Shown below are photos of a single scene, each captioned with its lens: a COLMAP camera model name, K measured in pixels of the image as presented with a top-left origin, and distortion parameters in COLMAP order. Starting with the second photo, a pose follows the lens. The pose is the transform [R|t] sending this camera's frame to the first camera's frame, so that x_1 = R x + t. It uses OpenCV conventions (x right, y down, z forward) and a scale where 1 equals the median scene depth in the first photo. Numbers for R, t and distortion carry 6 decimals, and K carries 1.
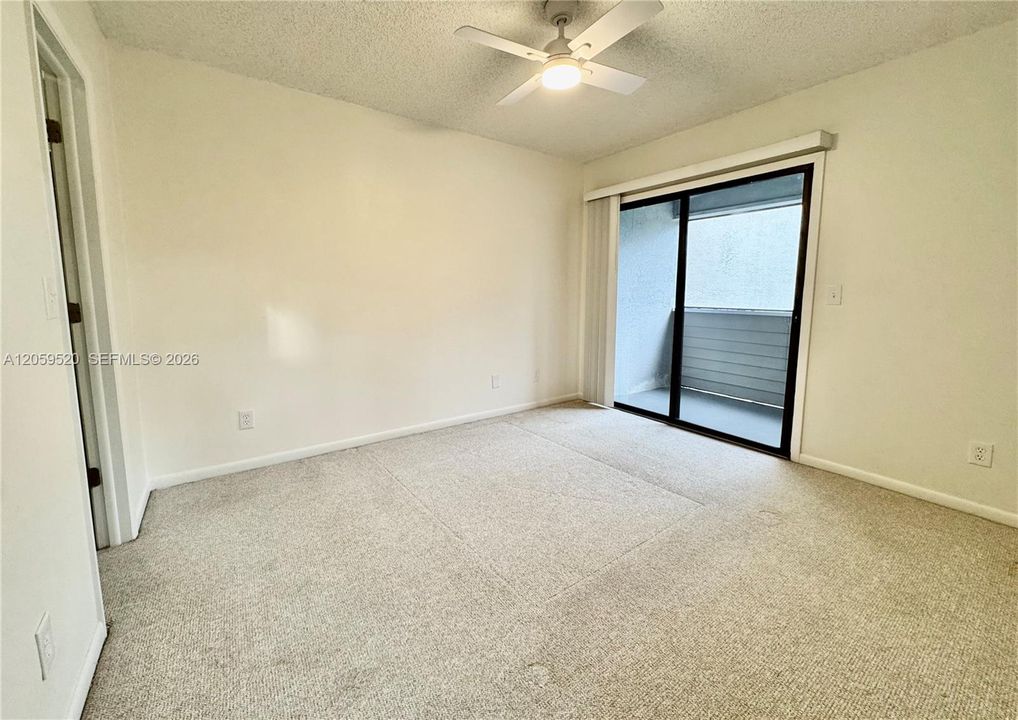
lens RADIAL K [[409.3, 0, 509.7], [0, 409.3, 337.6], [0, 0, 1]] dist [0.000284, 0.000021]
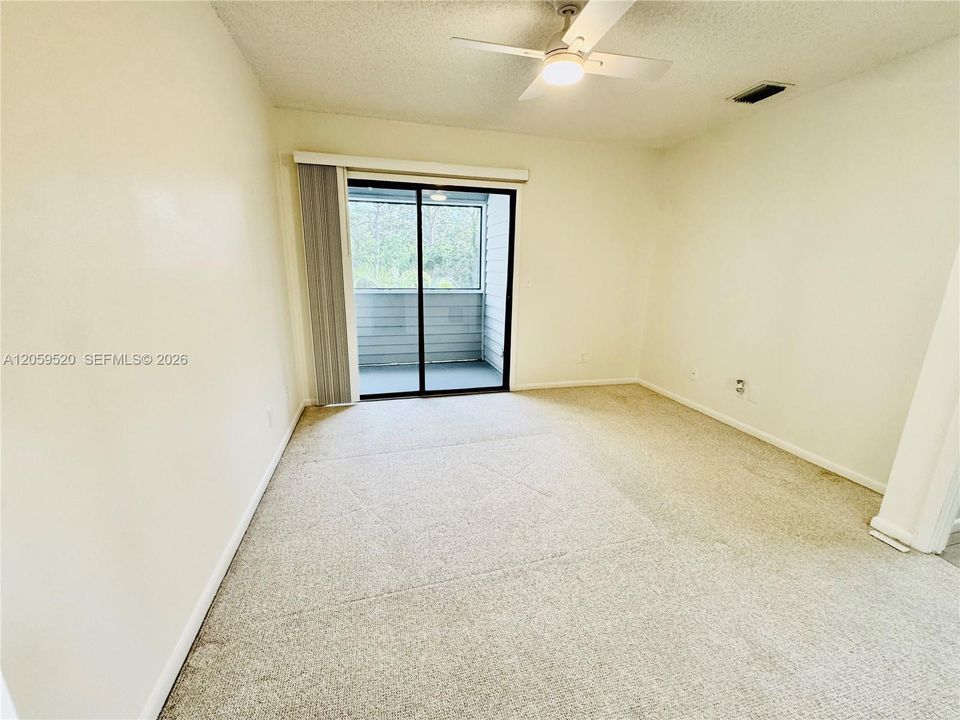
lens RADIAL K [[382.5, 0, 480.0], [0, 382.5, 360.0], [0, 0, 1]] dist [-0.001782, -0.000437]
pose [[0.355173, -0.219202, 0.908737, -0.561301], [0.092521, 0.975588, 0.199167, -0.097487], [-0.930211, 0.013339, 0.366783, 0.519939]]
